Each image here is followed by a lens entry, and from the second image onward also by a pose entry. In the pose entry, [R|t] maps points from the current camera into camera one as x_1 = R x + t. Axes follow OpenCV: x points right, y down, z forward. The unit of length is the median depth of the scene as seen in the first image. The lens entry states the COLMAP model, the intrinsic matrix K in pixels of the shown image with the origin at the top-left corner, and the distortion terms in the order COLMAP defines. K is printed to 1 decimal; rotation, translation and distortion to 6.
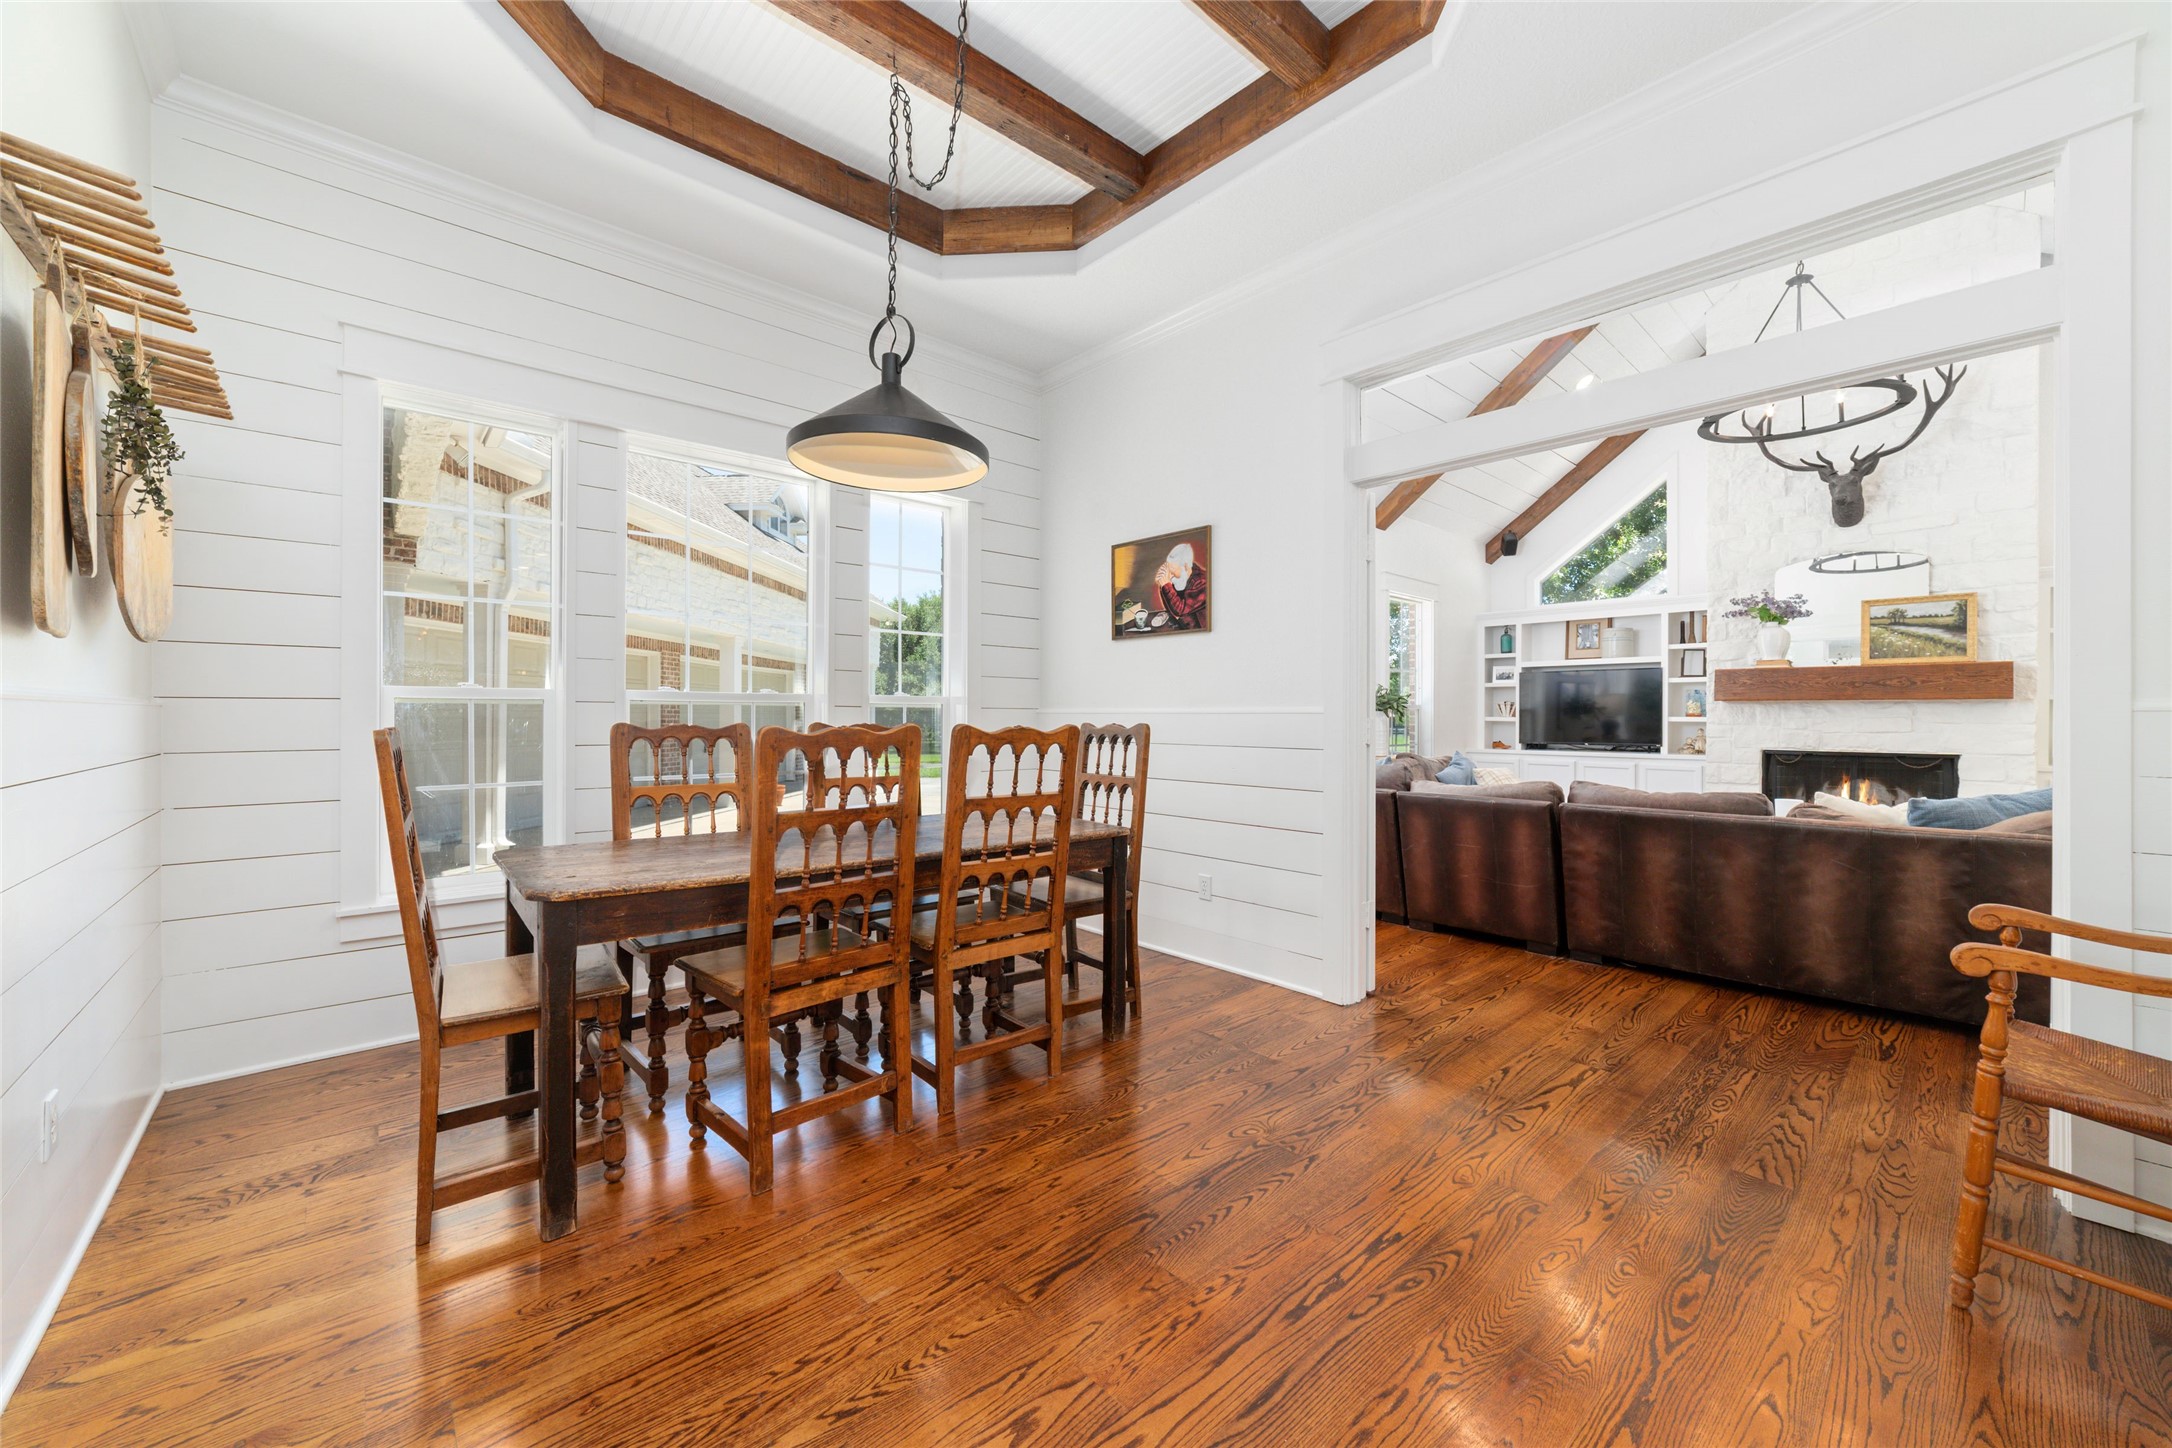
lens RADIAL K [[833.1, 0, 1088.7], [0, 833.1, 717.1], [0, 0, 1]] dist [-0.017953, 0.006672]
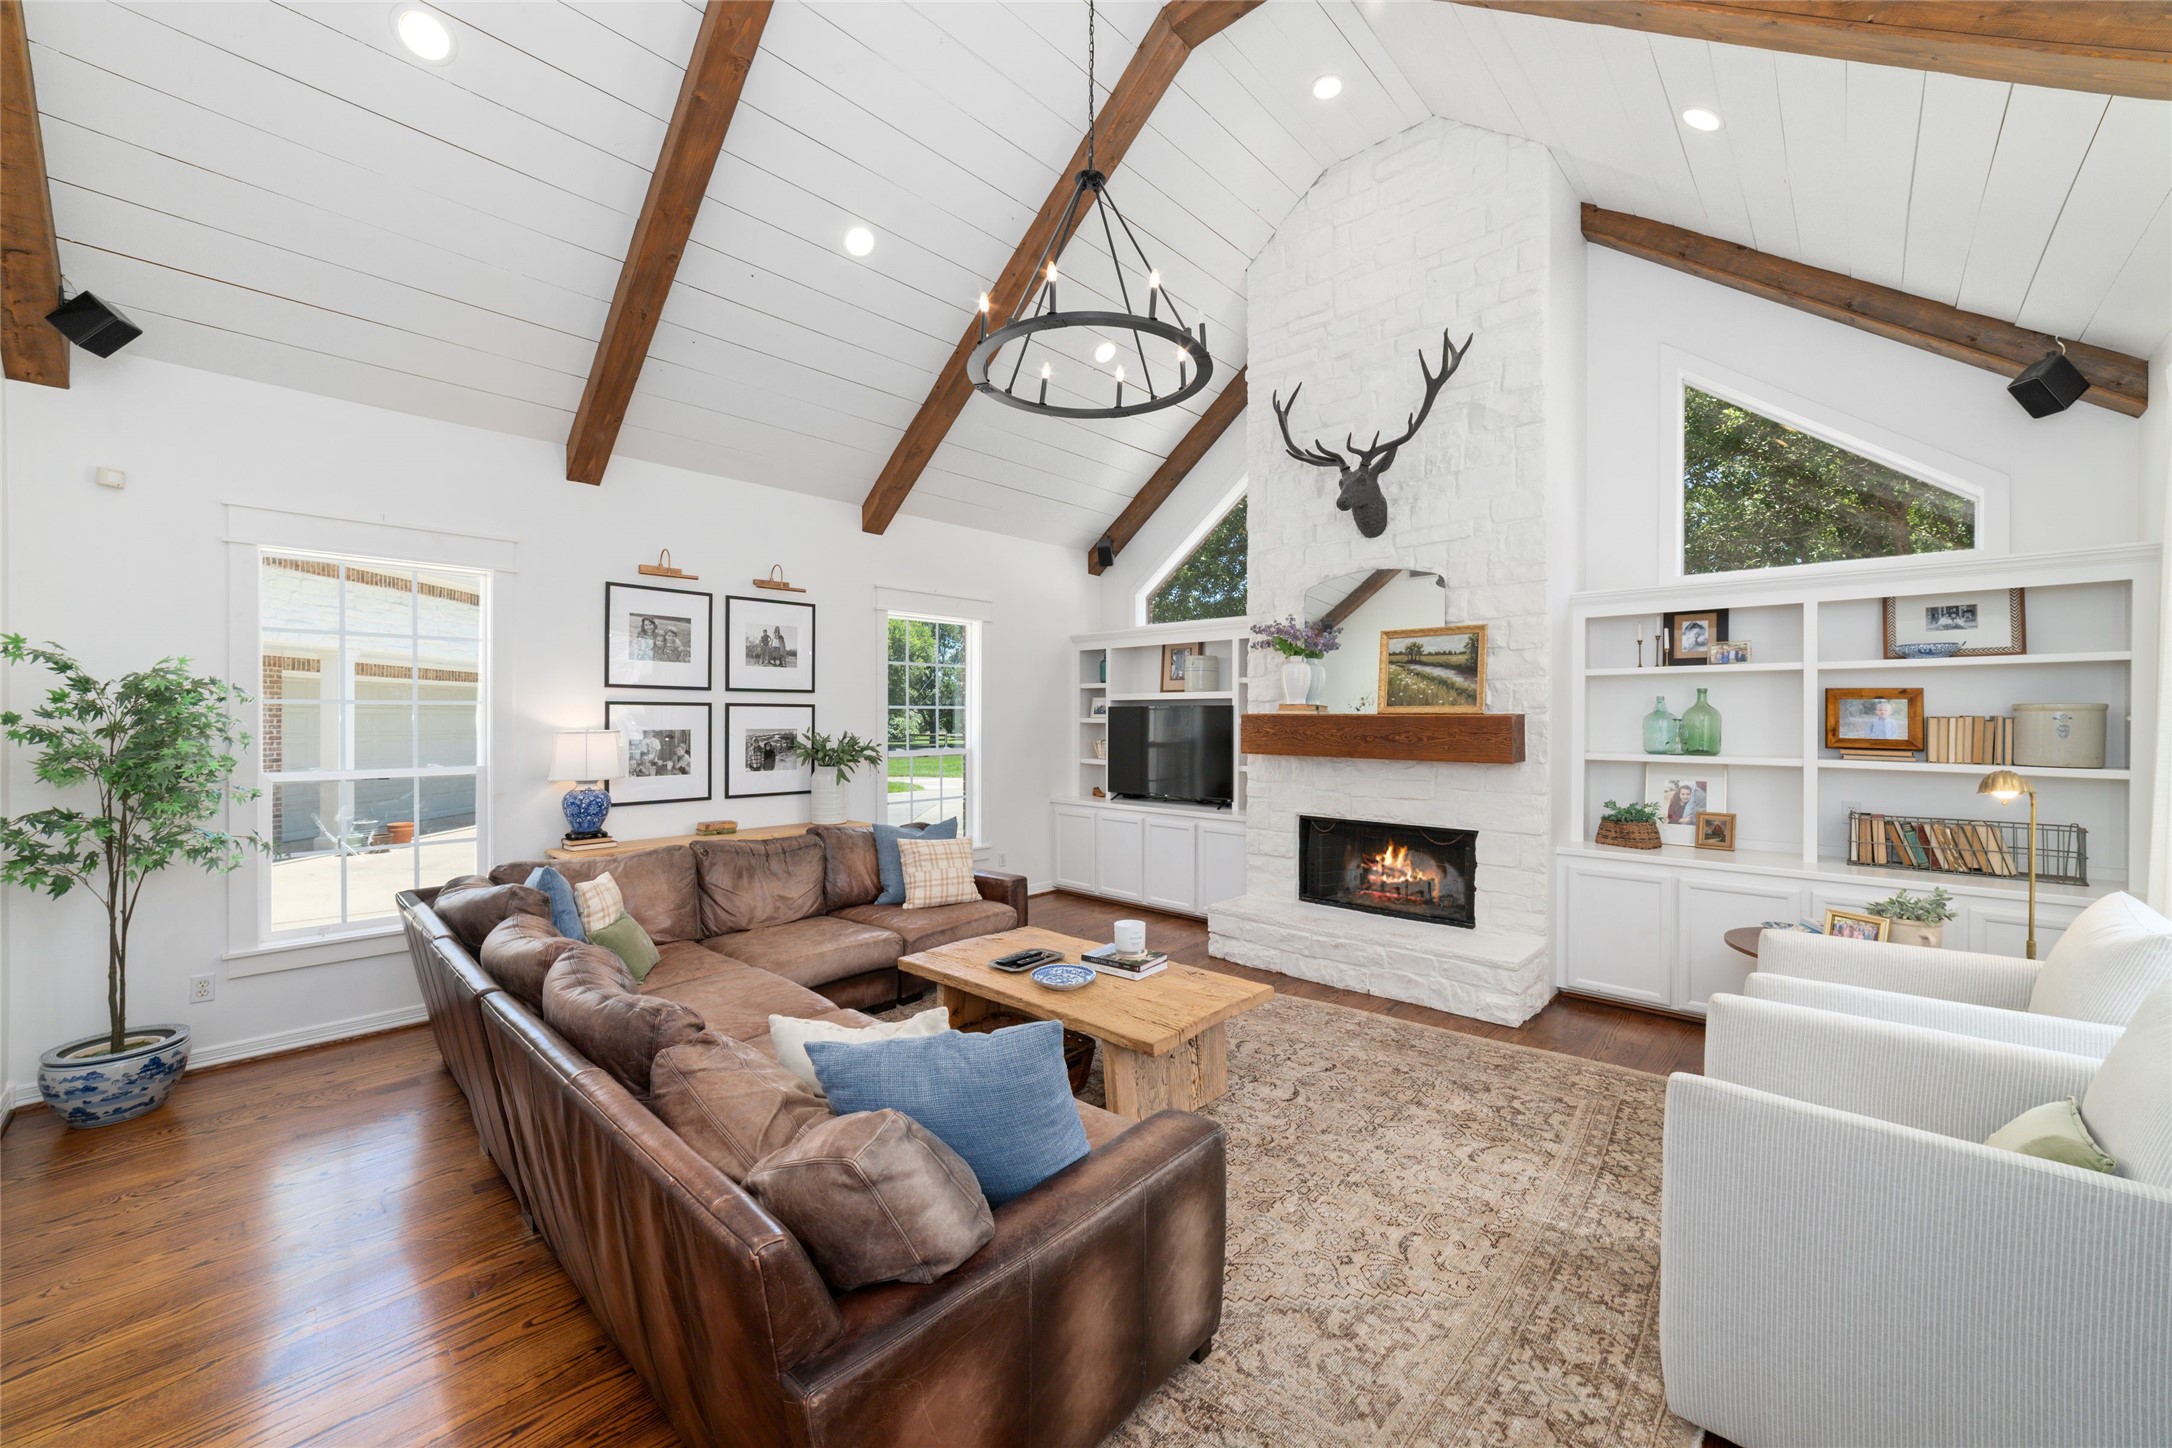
lens RADIAL K [[833.1, 0, 1089.2], [0, 833.1, 717.0], [0, 0, 1]] dist [-0.017953, 0.006672]
pose [[0.997086, -0.000708, 0.076278, 0.555540], [0.000674, 1.000000, 0.000481, -0.055746], [-0.076278, -0.000429, 0.997086, 0.213215]]
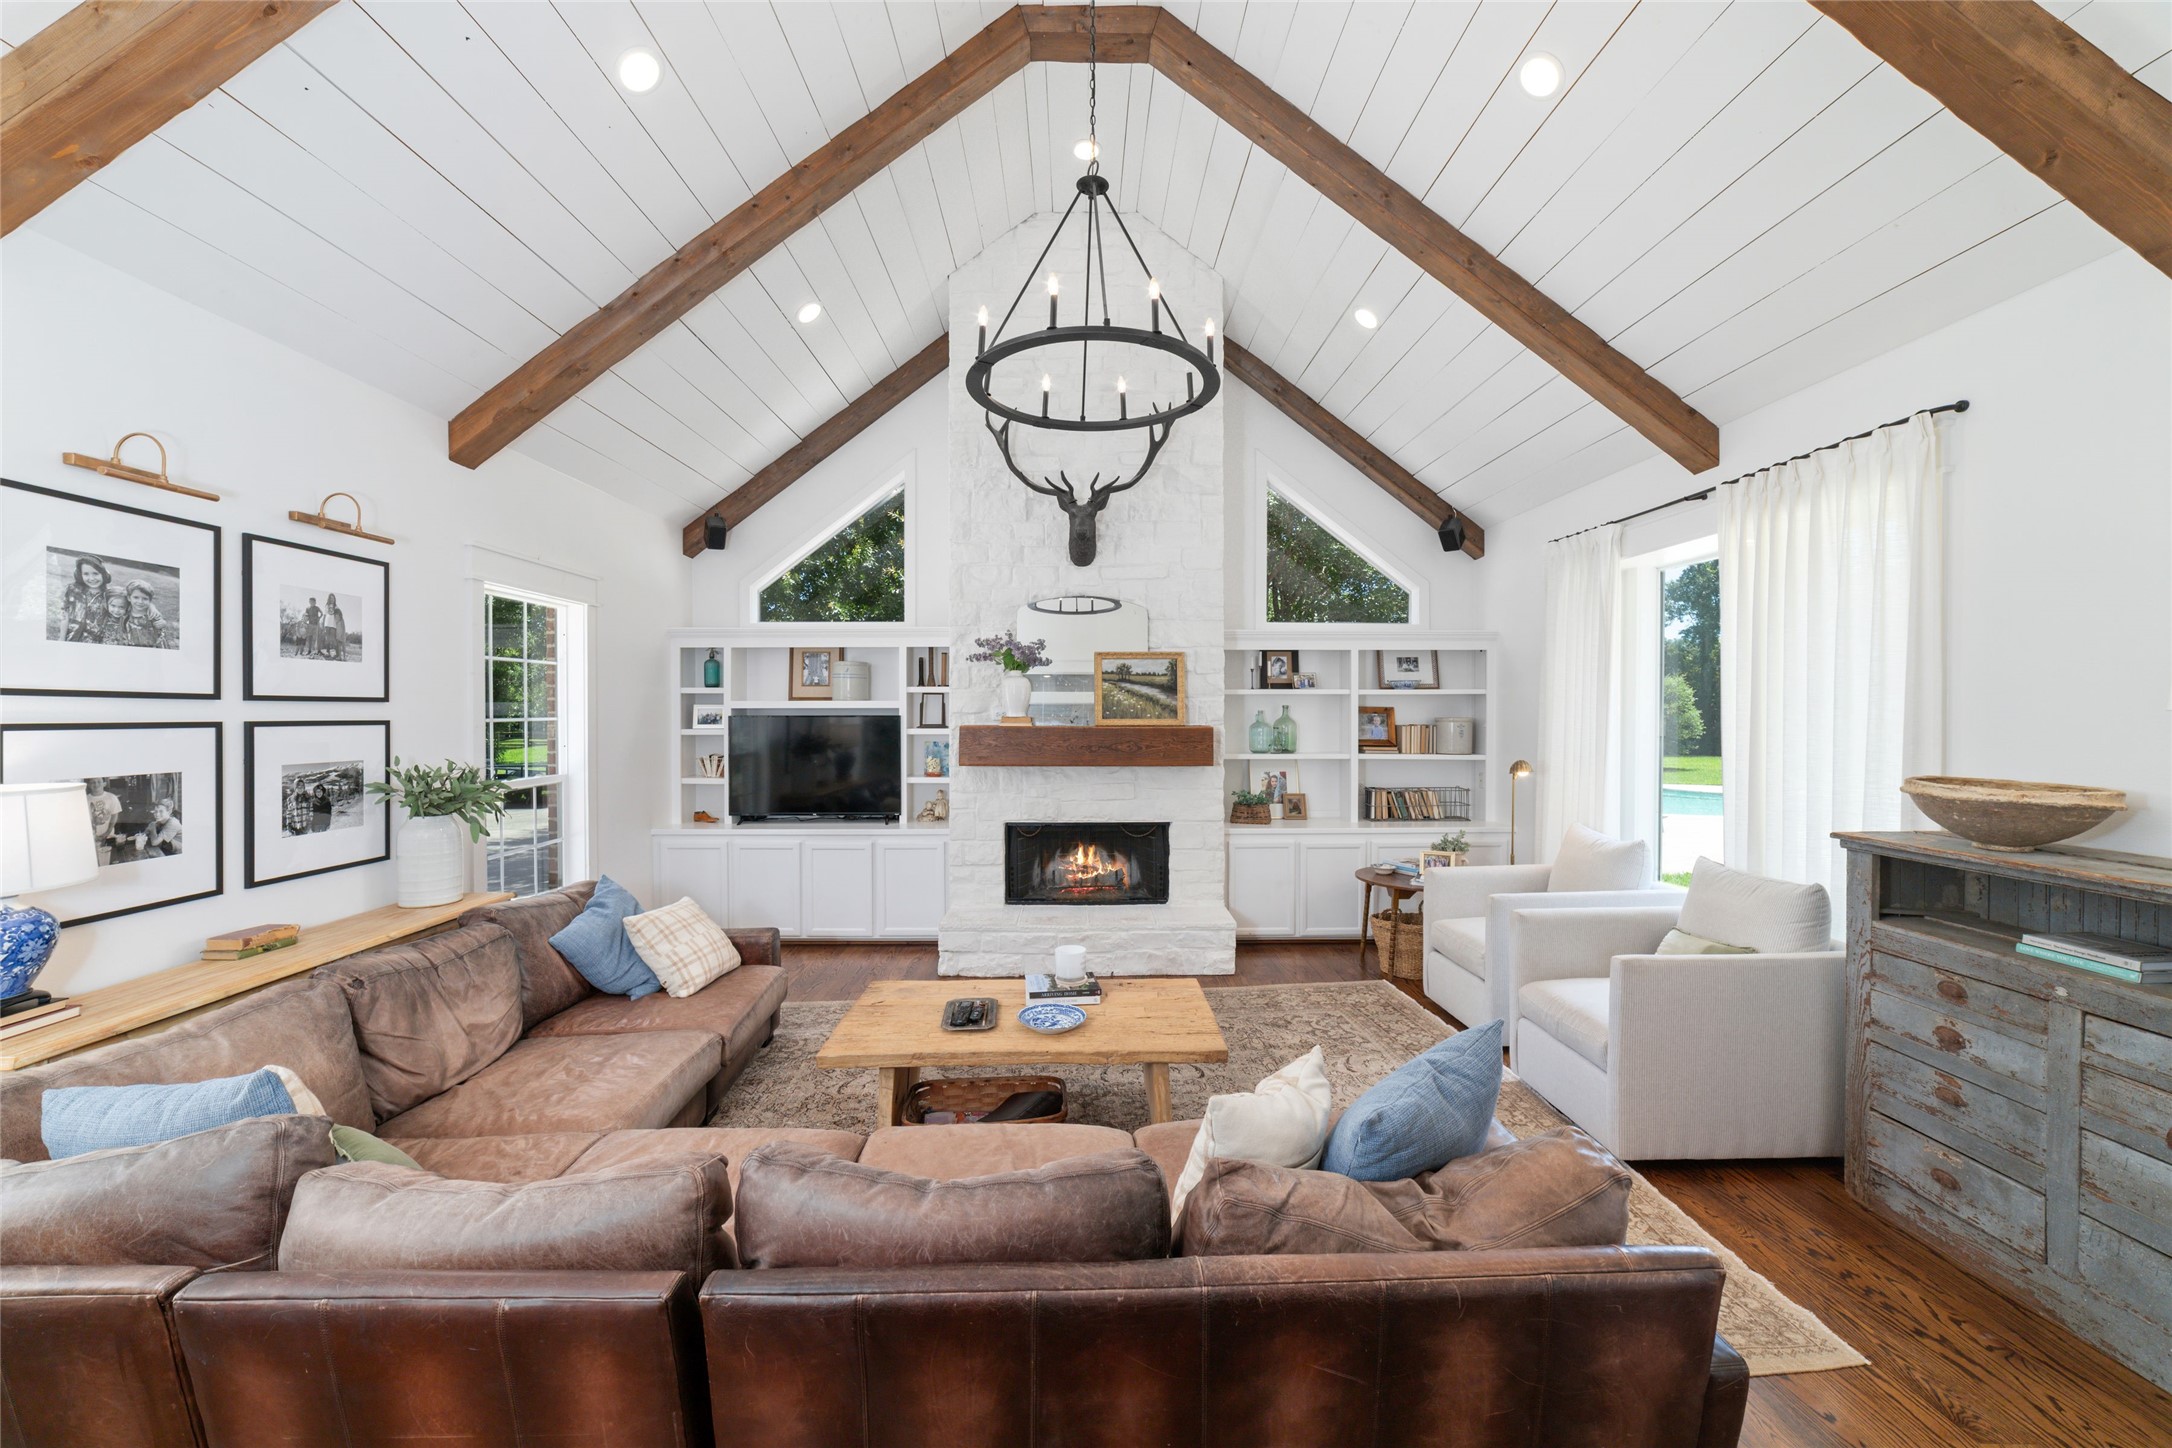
lens RADIAL K [[833.1, 0, 1087.0], [0, 833.1, 713.8], [0, 0, 1]] dist [-0.017953, 0.006672]
pose [[0.663923, -0.005160, 0.747783, 0.245425], [0.003141, 0.999987, 0.004112, -0.073194], [-0.747794, -0.000382, 0.663931, 0.383795]]
